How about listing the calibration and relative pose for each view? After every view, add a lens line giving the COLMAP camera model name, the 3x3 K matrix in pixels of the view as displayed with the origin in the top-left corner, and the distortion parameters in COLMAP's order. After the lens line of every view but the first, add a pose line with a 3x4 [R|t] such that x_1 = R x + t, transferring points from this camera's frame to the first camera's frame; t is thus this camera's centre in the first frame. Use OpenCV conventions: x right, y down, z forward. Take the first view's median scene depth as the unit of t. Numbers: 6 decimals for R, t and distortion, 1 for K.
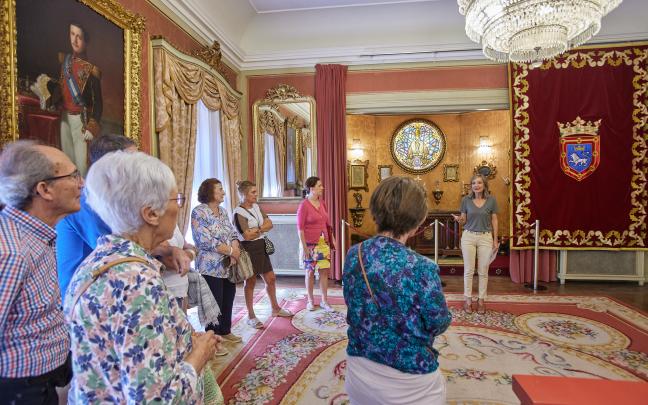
lens RADIAL K [[357.4, 0, 324.4], [0, 357.4, 204.8], [0, 0, 1]] dist [-0.068371, 0.046486]
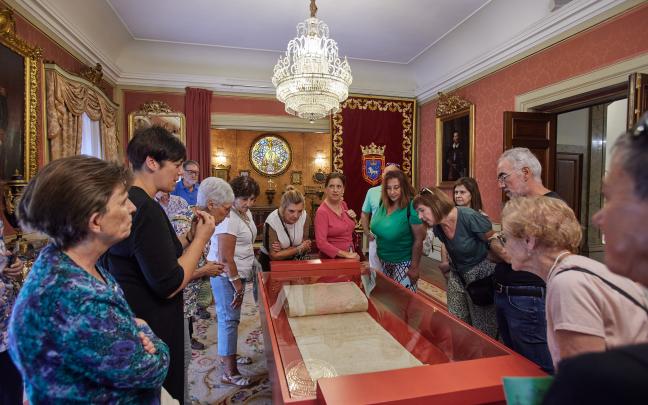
lens RADIAL K [[357.4, 0, 324.4], [0, 357.4, 204.8], [0, 0, 1]] dist [-0.068371, 0.046486]
pose [[0.936722, 0.002027, 0.350069, -0.000929], [-0.000407, 0.999989, -0.004703, 0.021579], [-0.350075, 0.004263, 0.936712, -0.354511]]
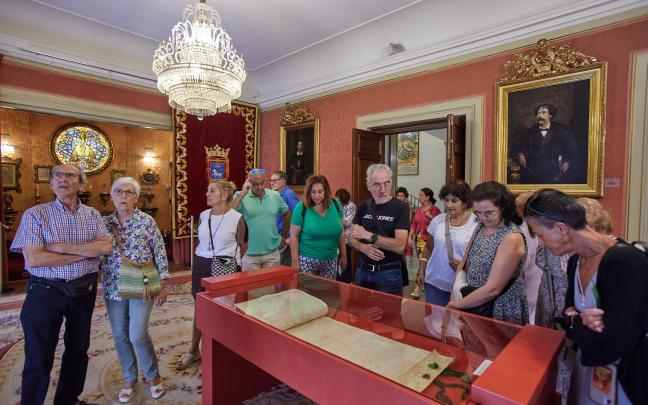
lens RADIAL K [[344.1, 0, 324.0], [0, 344.1, 202.5], [0, 0, 1]] dist [-0.083081, 0.054945]
pose [[0.586492, 0.000526, 0.809955, -0.163671], [0.013926, 0.999845, -0.010733, 0.012518], [-0.809835, 0.017574, 0.586394, -0.193394]]
